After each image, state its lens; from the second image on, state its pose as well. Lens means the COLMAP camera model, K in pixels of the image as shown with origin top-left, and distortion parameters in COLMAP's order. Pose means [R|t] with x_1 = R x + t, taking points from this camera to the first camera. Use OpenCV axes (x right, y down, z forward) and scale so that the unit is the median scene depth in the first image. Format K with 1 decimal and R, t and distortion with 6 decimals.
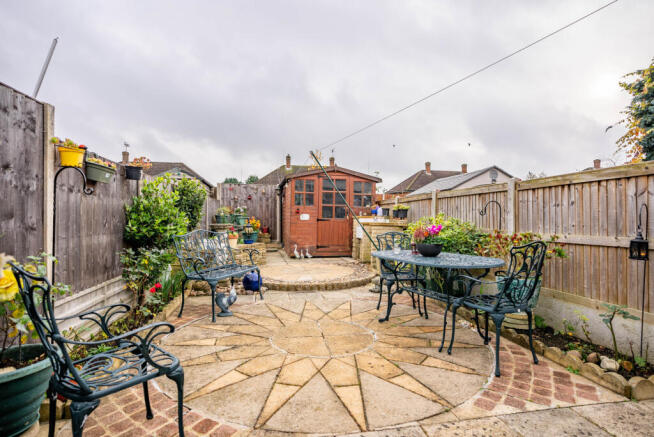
lens RADIAL K [[335.4, 0, 326.6], [0, 335.4, 217.9], [0, 0, 1]] dist [-0.000304, -0.000004]
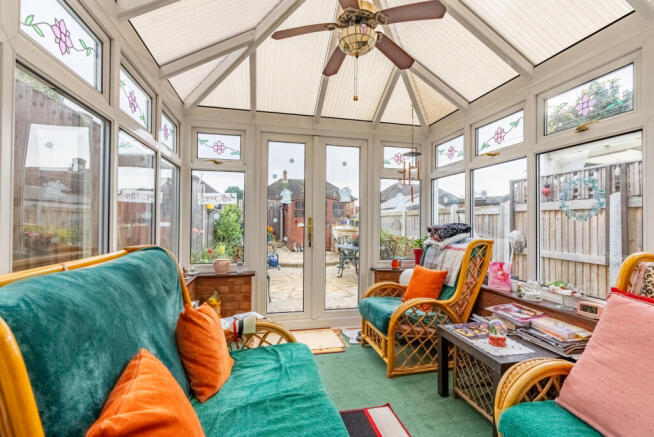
lens RADIAL K [[303.0, 0, 327.6], [0, 303.0, 219.7], [0, 0, 1]] dist [0.000229, 0.000002]
pose [[0.999322, 0.007070, 0.036129, 0.009636], [-0.006919, 0.999967, -0.004325, -0.022794], [-0.036158, 0.004072, 0.999338, -0.422021]]
